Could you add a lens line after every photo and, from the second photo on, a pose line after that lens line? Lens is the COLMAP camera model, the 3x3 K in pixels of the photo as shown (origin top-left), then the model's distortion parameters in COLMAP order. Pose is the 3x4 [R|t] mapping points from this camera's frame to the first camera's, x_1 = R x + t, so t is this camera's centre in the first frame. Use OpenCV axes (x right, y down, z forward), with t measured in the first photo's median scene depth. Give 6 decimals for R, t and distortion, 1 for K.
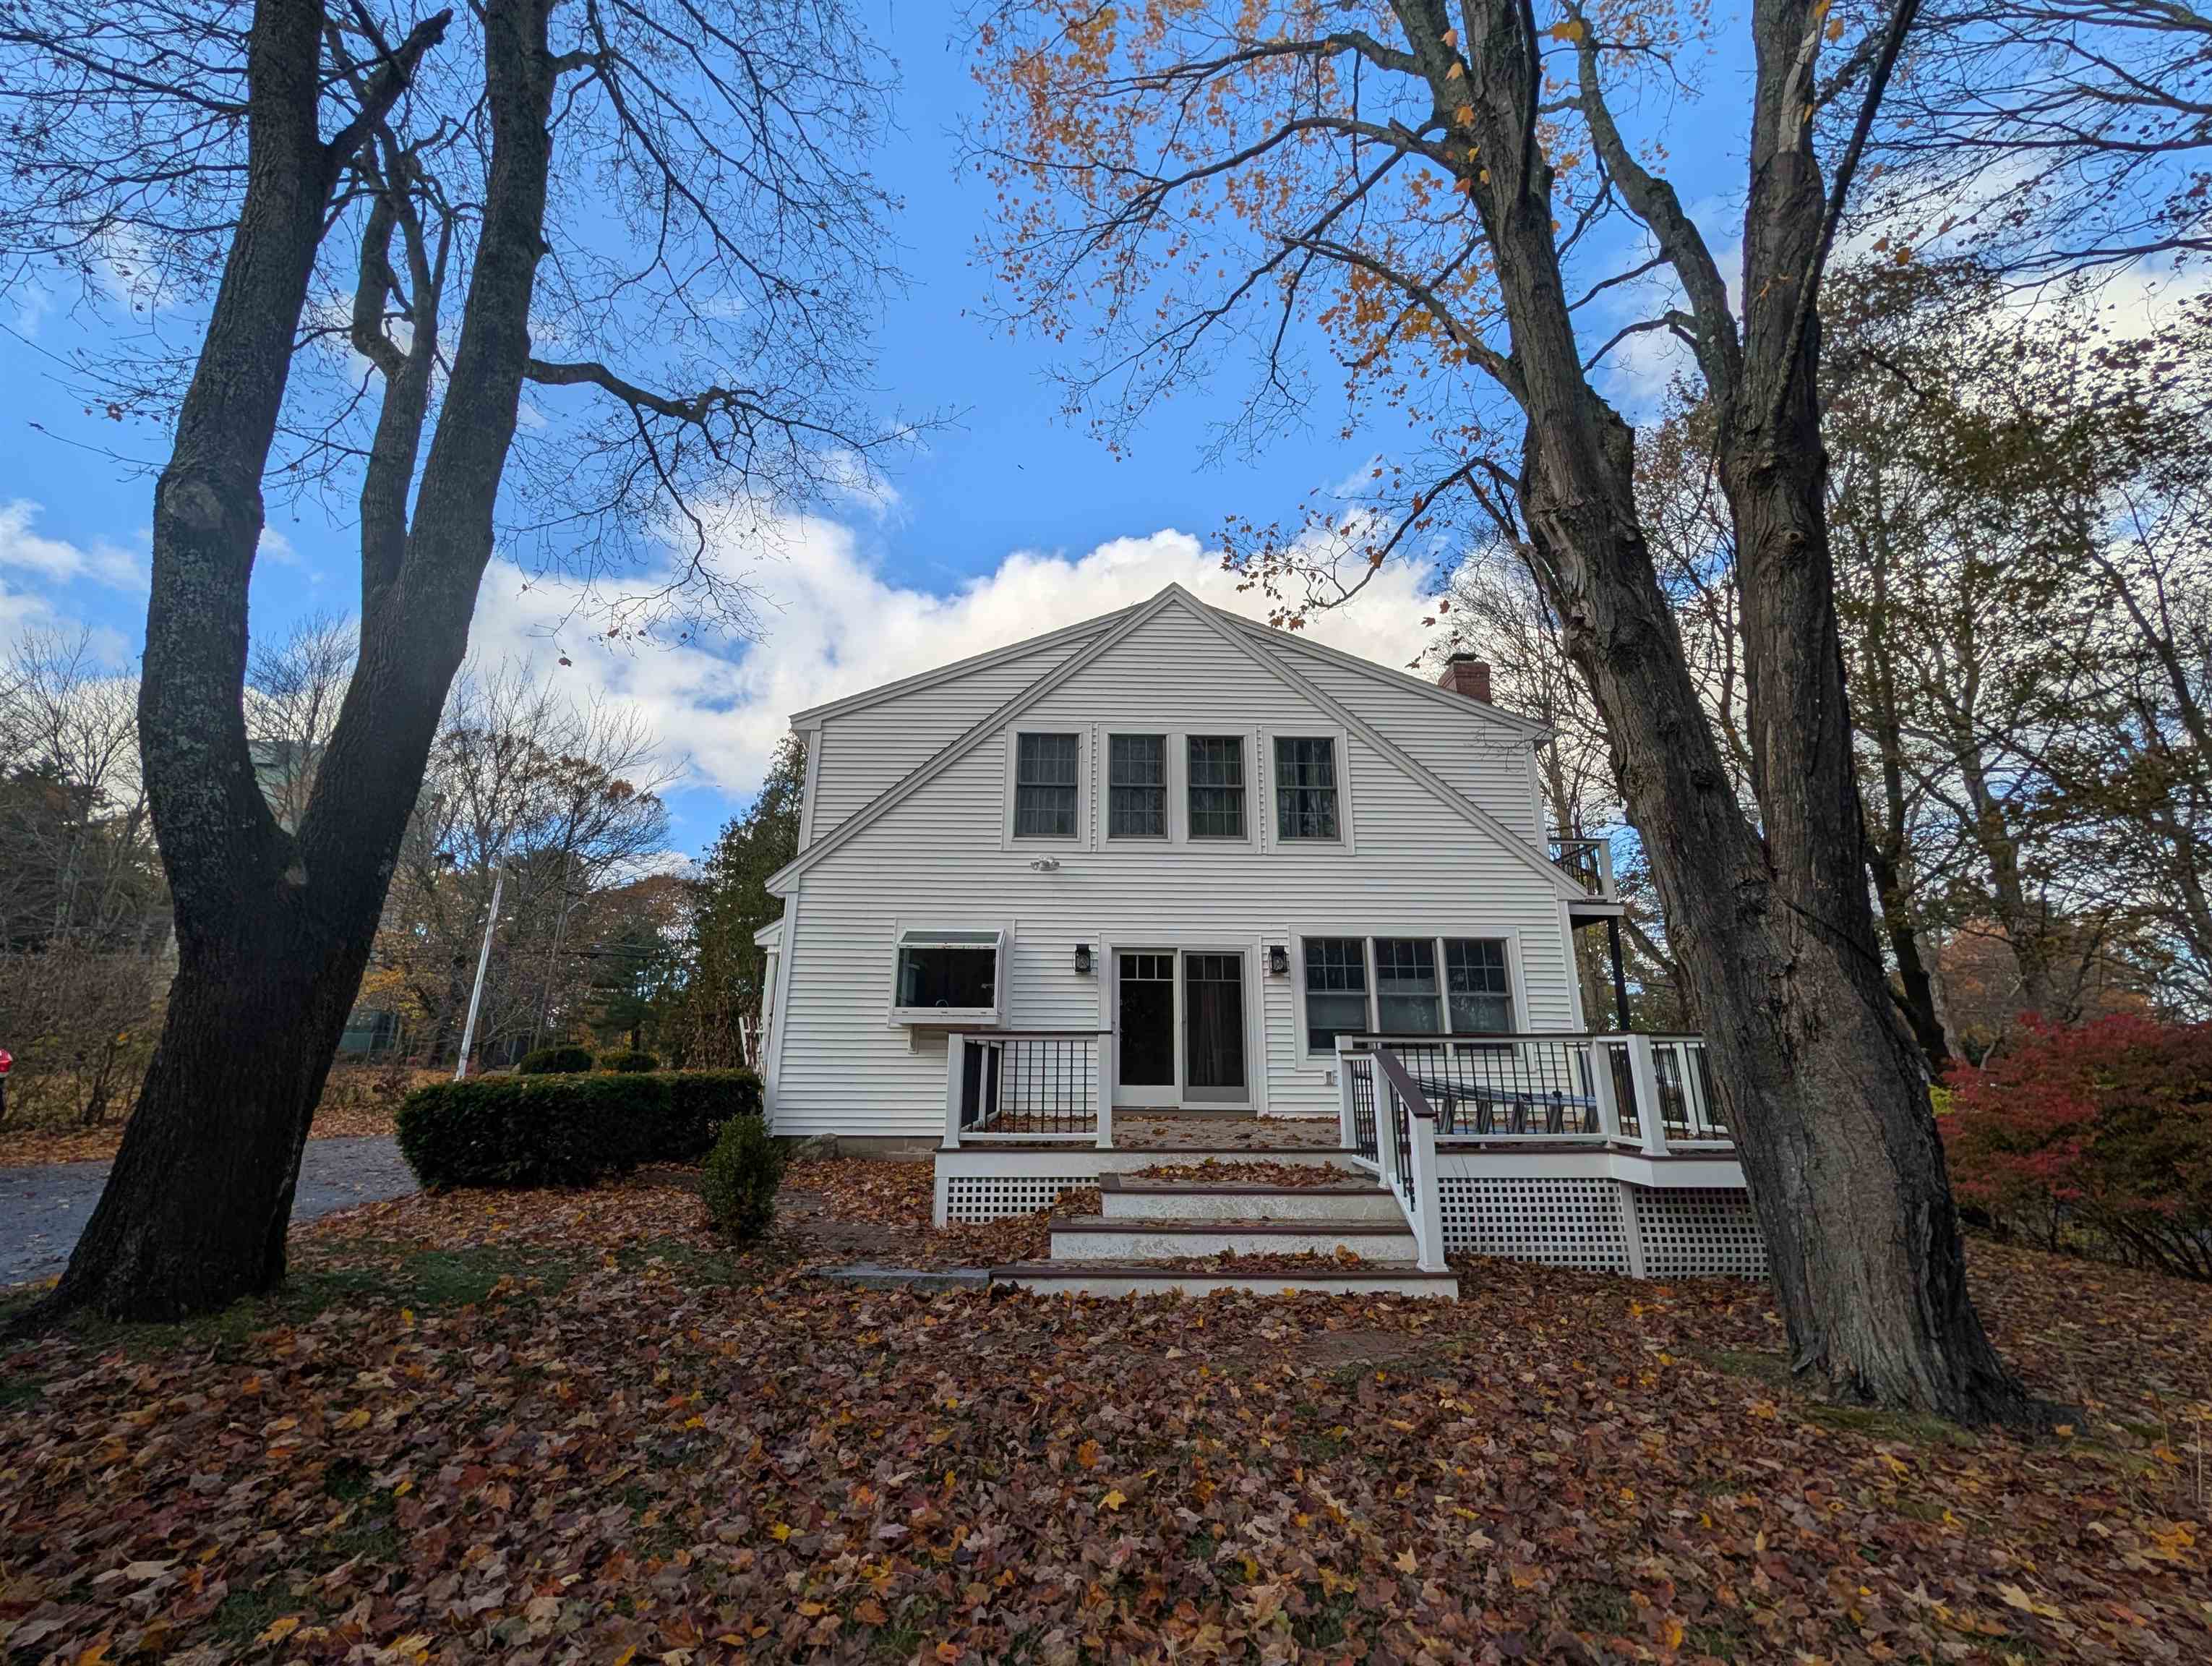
lens RADIAL K [[848.2, 0, 1106.0], [0, 848.2, 833.0], [0, 0, 1]] dist [0.000969, 0.000039]
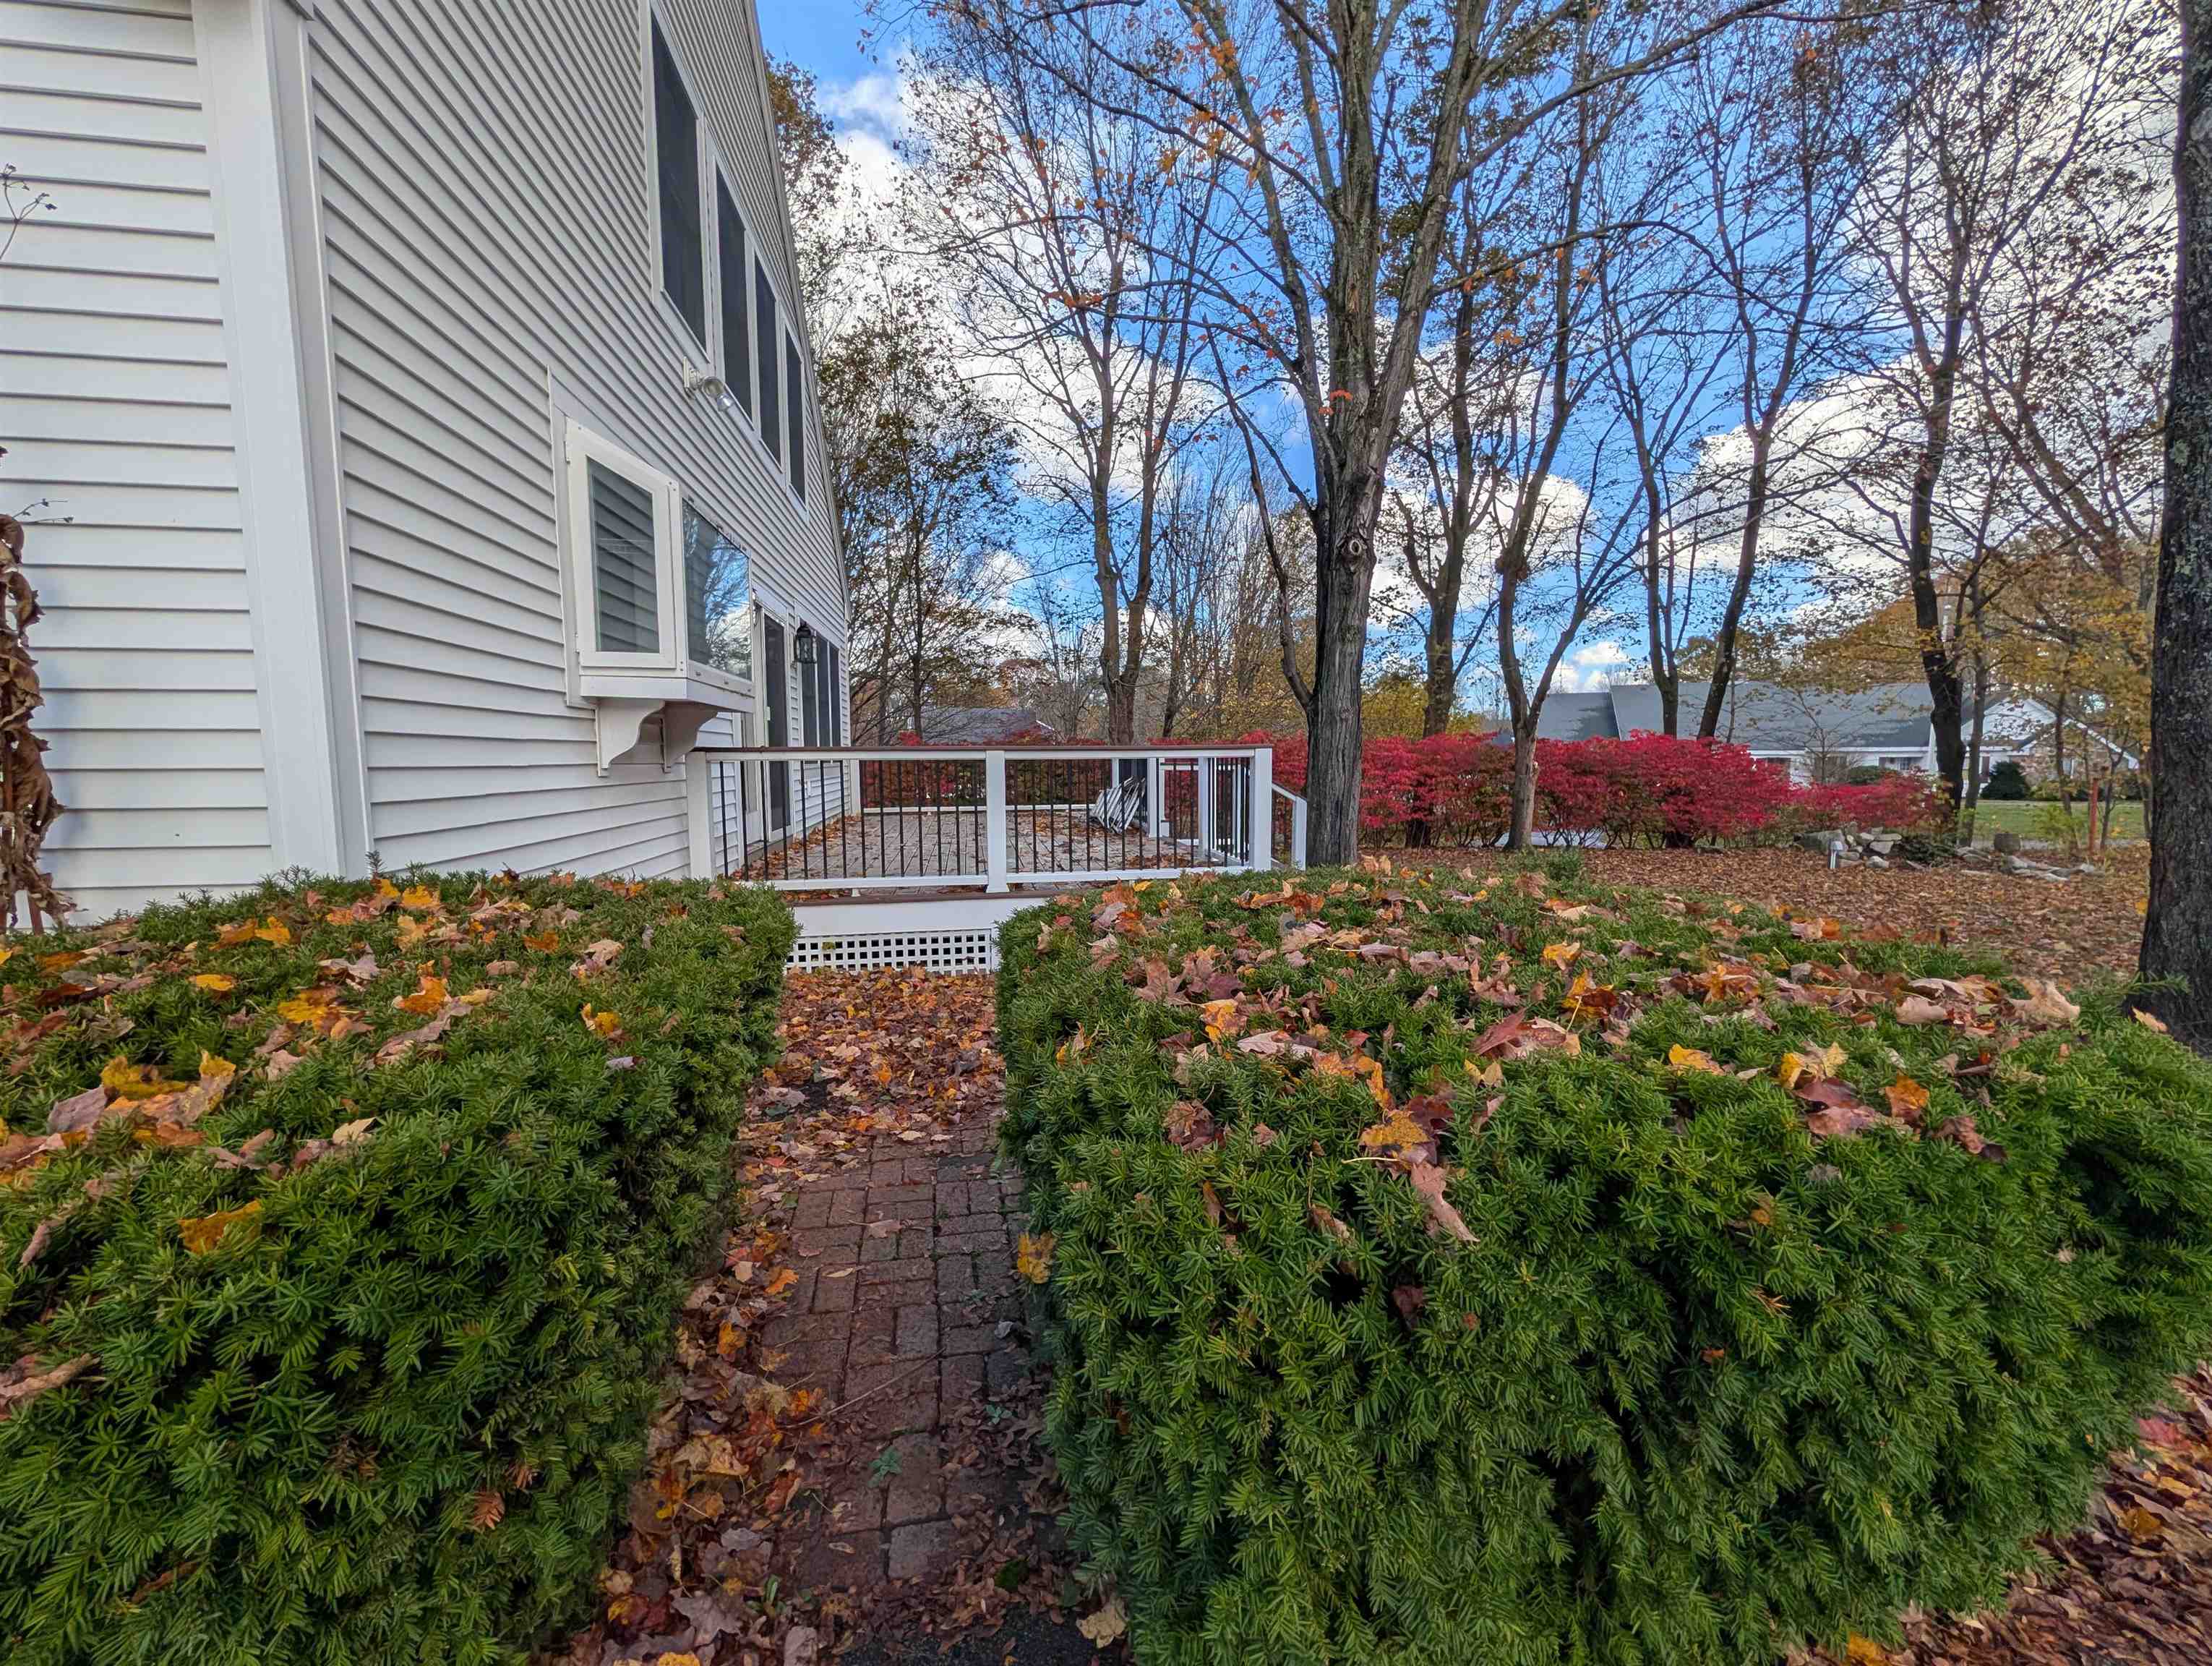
lens RADIAL K [[848.2, 0, 1106.0], [0, 848.2, 833.0], [0, 0, 1]] dist [0.000969, 0.000039]
pose [[-0.143778, -0.094537, 0.985084, -0.597735], [-0.255980, 0.965101, 0.055258, 0.193251], [-0.955930, -0.244217, -0.162960, 0.787568]]
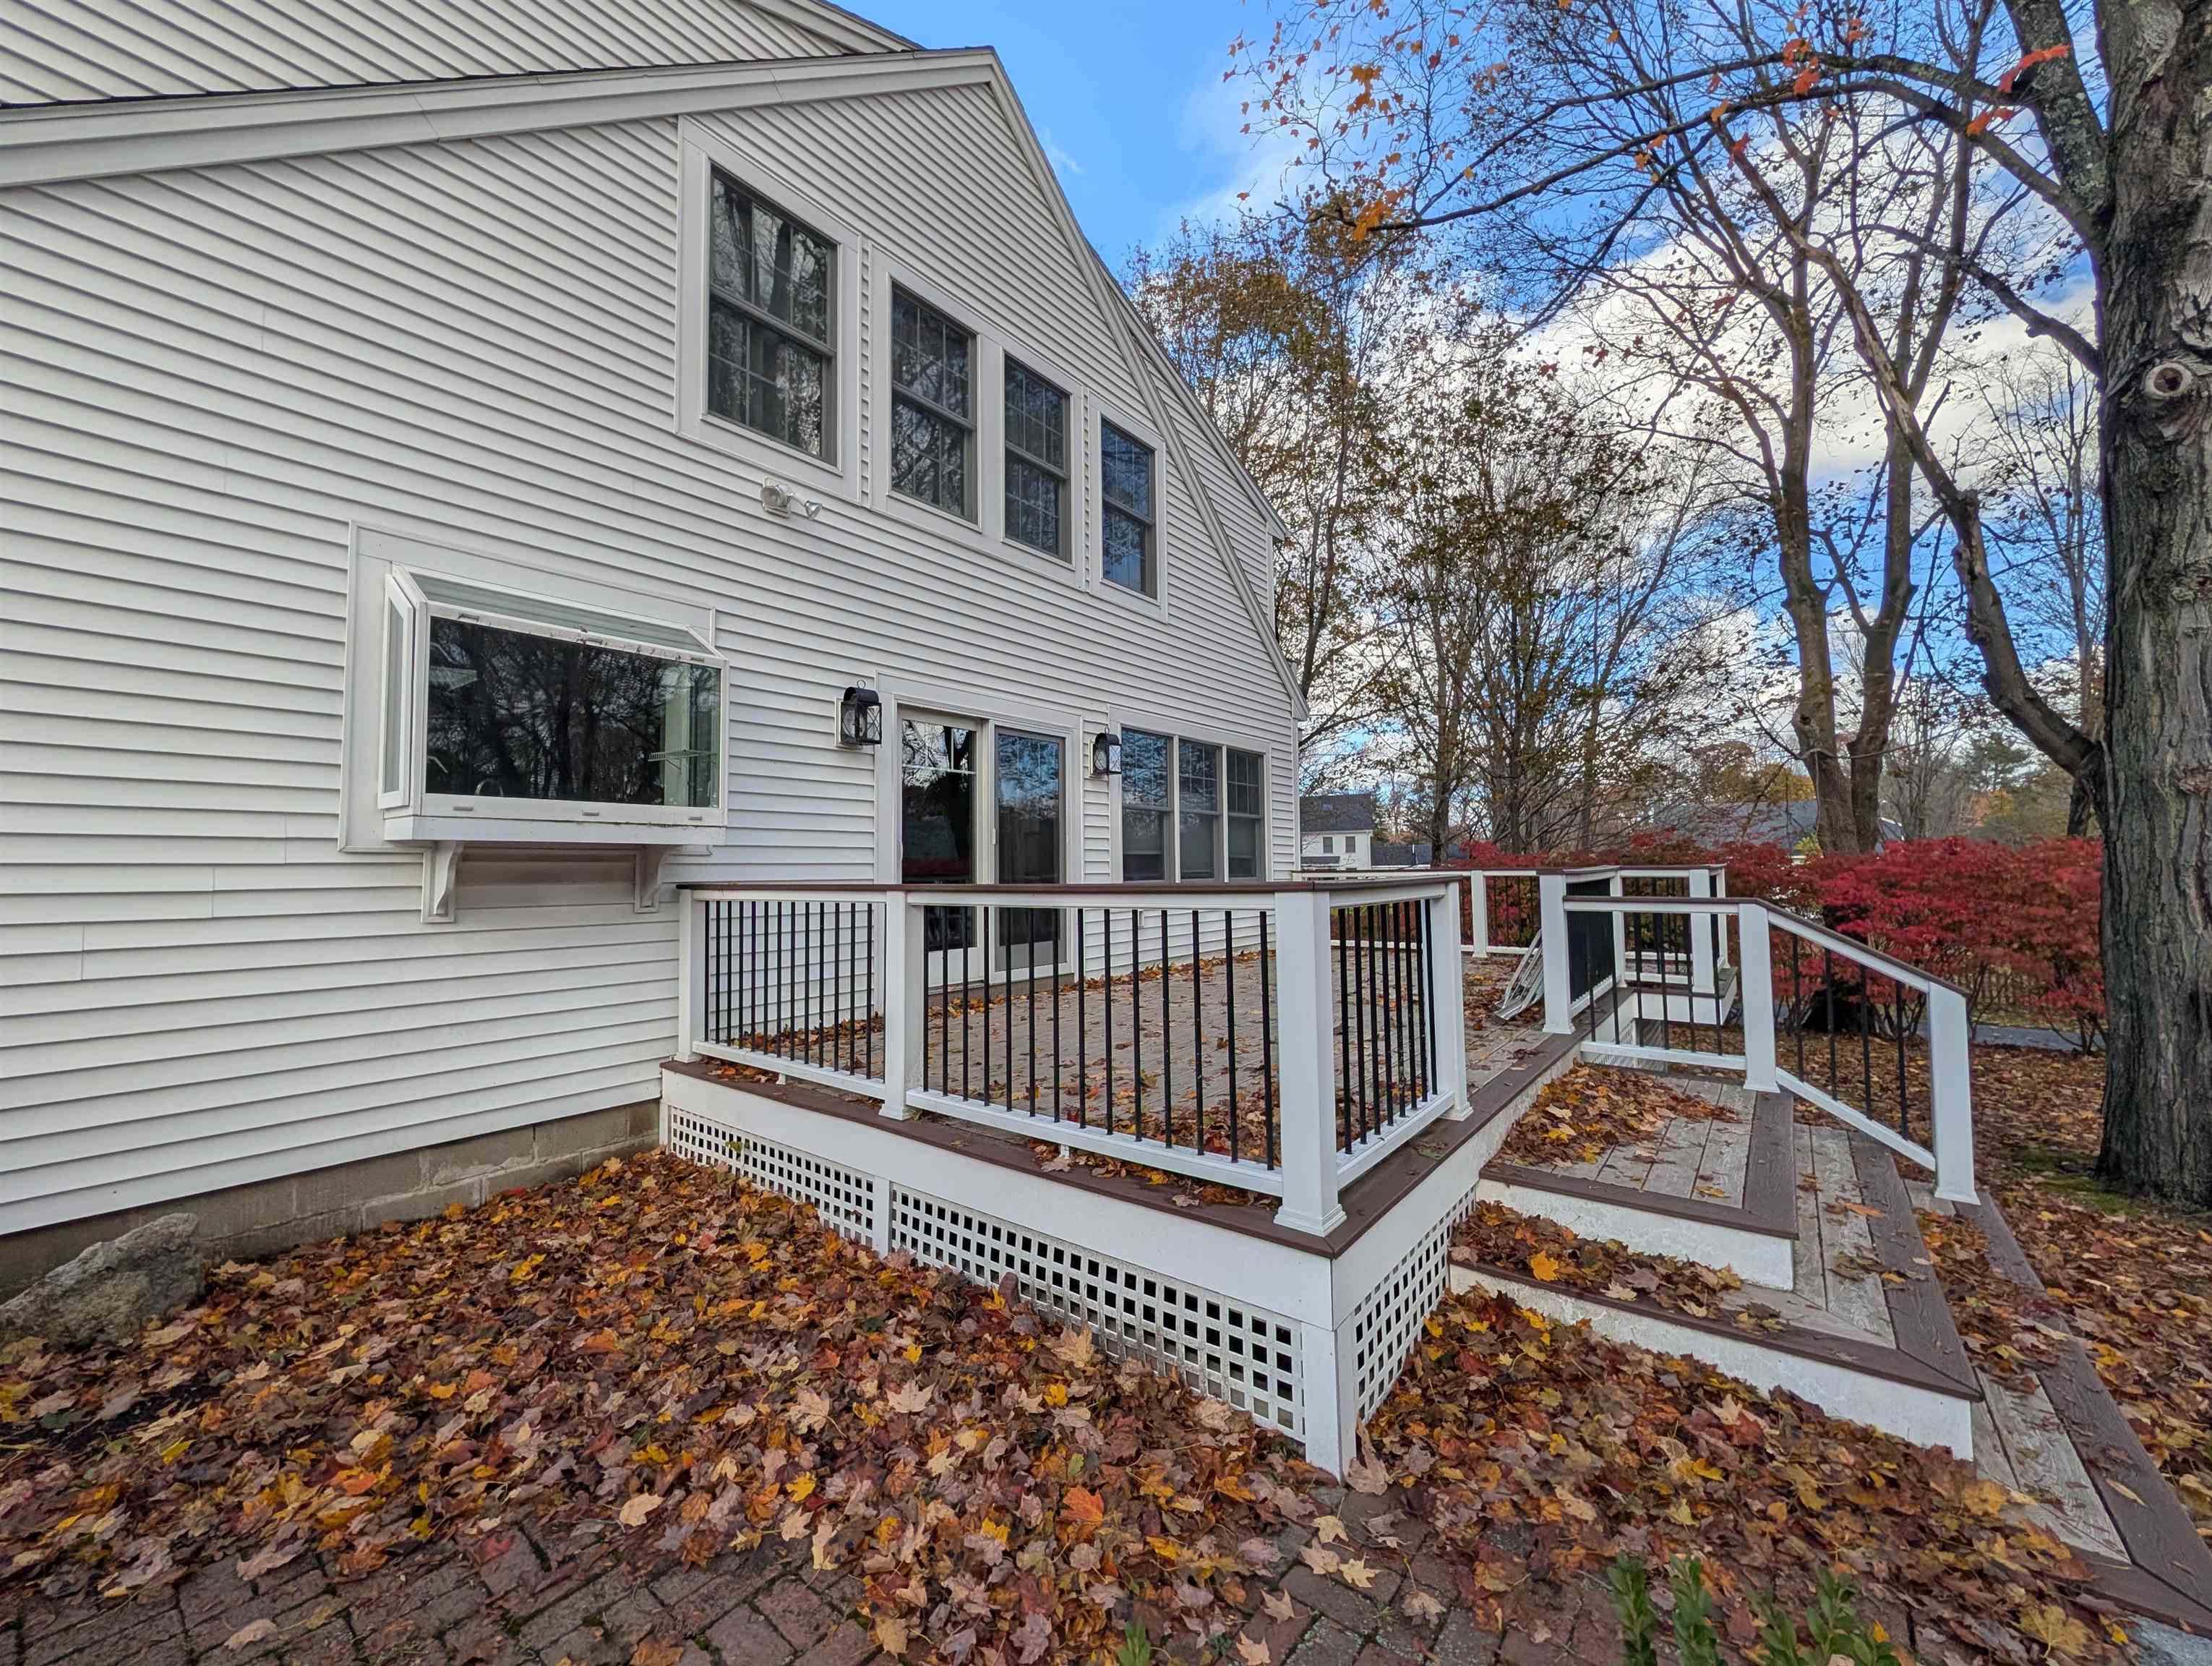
lens RADIAL K [[848.2, 0, 1106.0], [0, 848.2, 833.0], [0, 0, 1]] dist [0.000969, 0.000039]
pose [[0.628854, 0.018615, 0.777301, -0.309488], [-0.187954, 0.973704, 0.128740, 0.117388], [-0.754464, -0.227055, 0.615816, 0.542165]]
